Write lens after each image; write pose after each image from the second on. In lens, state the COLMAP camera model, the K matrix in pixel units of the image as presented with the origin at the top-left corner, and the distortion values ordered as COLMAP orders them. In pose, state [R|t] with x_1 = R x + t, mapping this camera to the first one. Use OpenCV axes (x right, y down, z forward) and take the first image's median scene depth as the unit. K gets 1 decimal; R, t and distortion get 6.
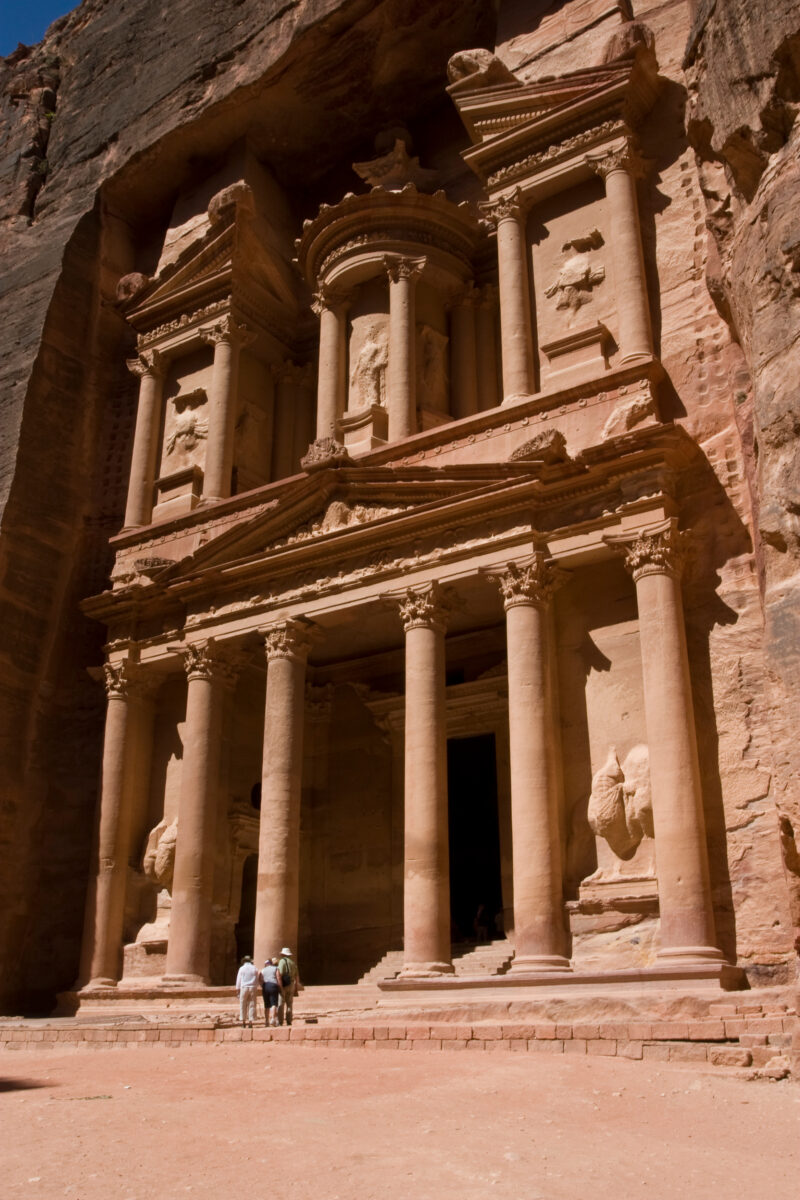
lens RADIAL K [[1124.7, 0, 400.2], [0, 1124.7, 598.4], [0, 0, 1]] dist [-0.051675, 0.000000]
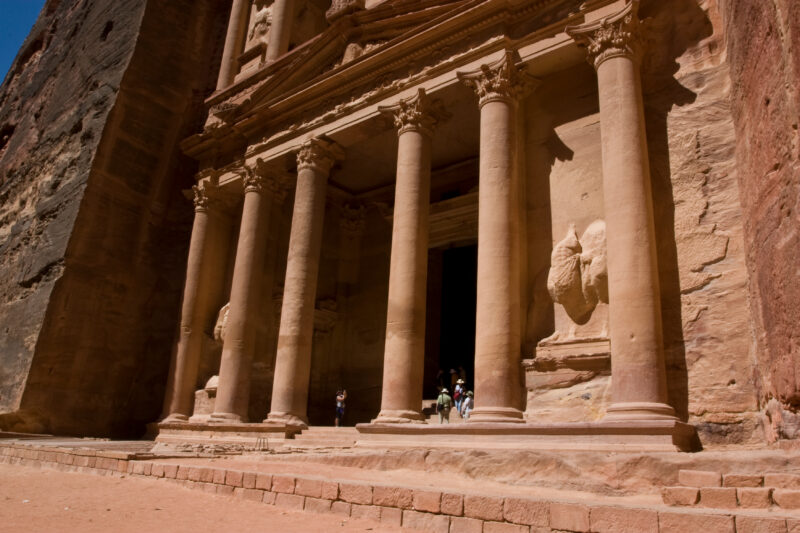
lens RADIAL K [[622.4, 0, 397.7], [0, 622.4, 269.9], [0, 0, 1]] dist [-0.078552, 0.033906]
pose [[0.993481, 0.017058, -0.112715, 0.085710], [-0.008194, 0.996870, 0.078636, 0.126558], [0.113703, -0.077200, 0.990511, 0.365517]]
